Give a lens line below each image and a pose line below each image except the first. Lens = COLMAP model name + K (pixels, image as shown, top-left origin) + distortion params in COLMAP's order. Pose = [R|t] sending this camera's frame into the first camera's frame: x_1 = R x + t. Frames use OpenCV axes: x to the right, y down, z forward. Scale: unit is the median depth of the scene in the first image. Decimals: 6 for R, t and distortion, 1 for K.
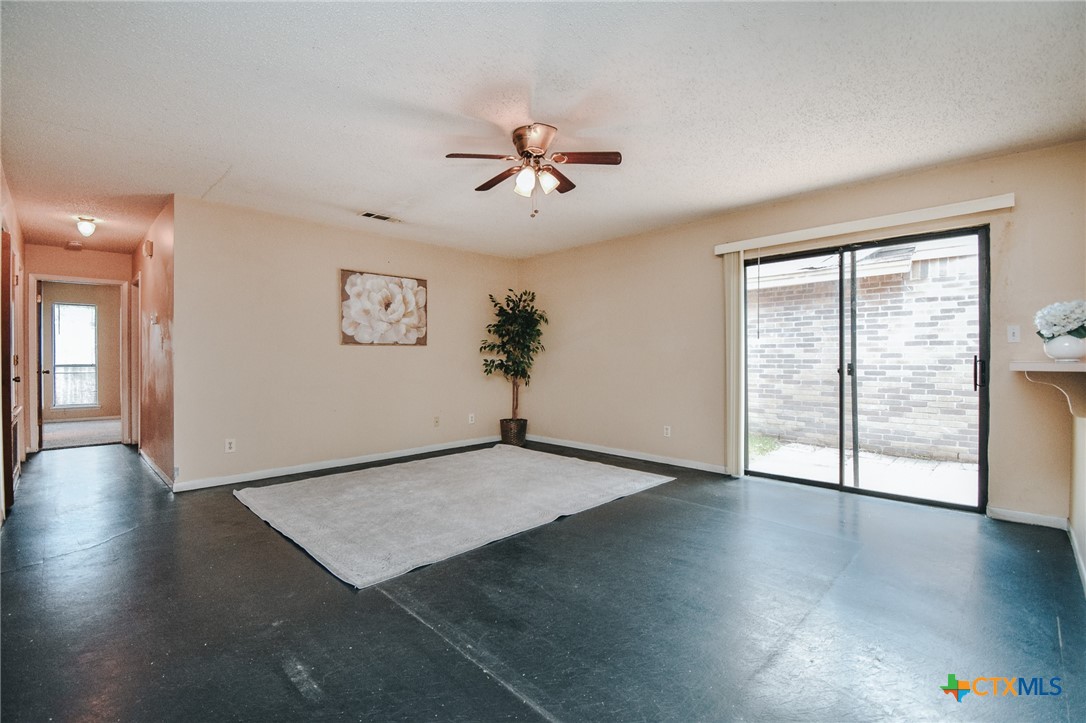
lens RADIAL K [[484.1, 0, 541.9], [0, 484.1, 359.3], [0, 0, 1]] dist [0.013121, -0.024154]
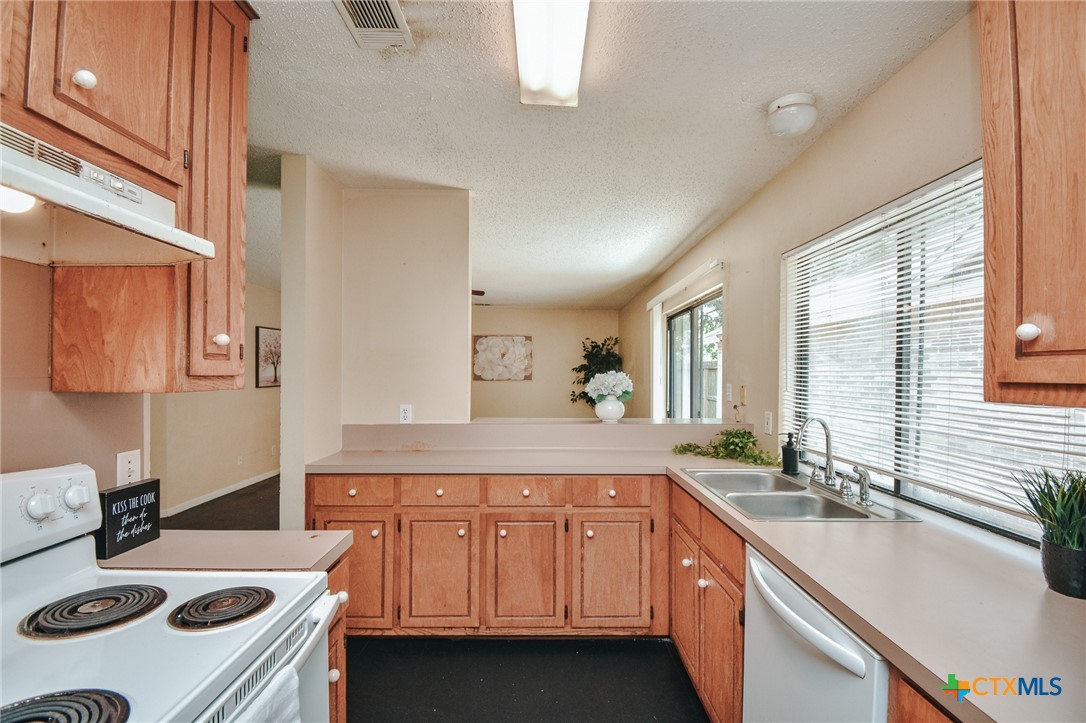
lens RADIAL K [[478.8, 0, 544.3], [0, 478.8, 368.6], [0, 0, 1]] dist [0.015614, -0.023332]
pose [[0.709301, -0.000534, -0.704905, 0.820879], [-0.007485, 0.999938, -0.008288, -0.054434], [0.704866, 0.011155, 0.709253, 0.005135]]
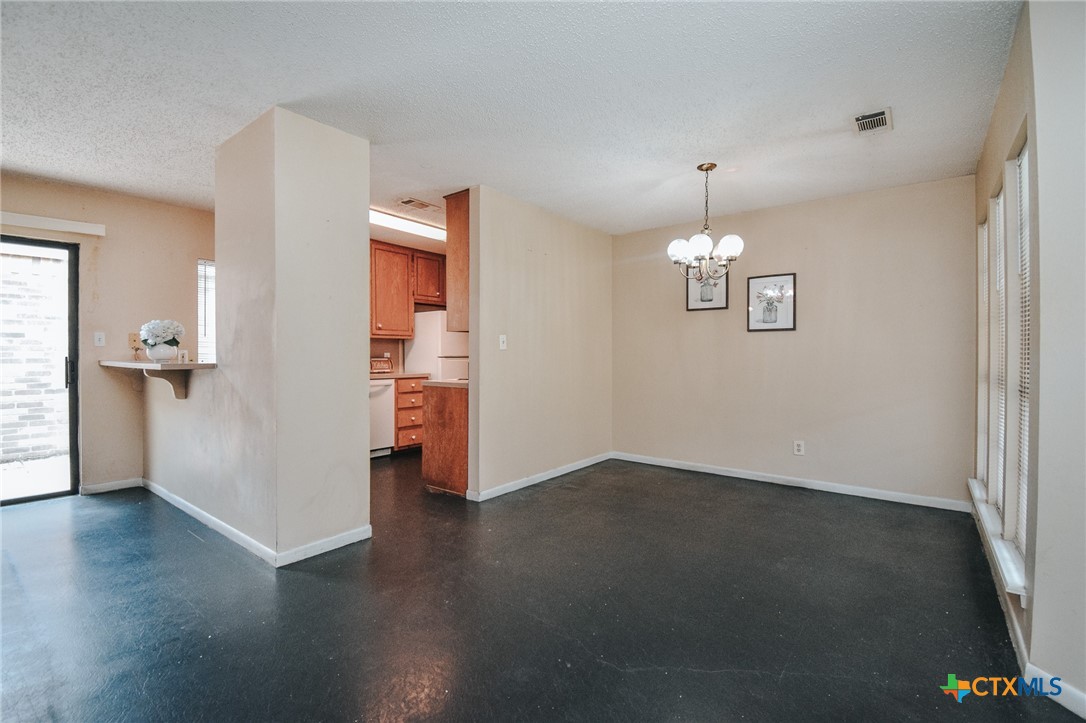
lens RADIAL K [[484.1, 0, 541.9], [0, 484.1, 359.3], [0, 0, 1]] dist [0.013121, -0.024154]
pose [[-0.125146, -0.009315, 0.992095, -0.217765], [0.000313, 0.999956, 0.009428, -0.007670], [-0.992138, 0.001490, -0.125137, 0.019317]]
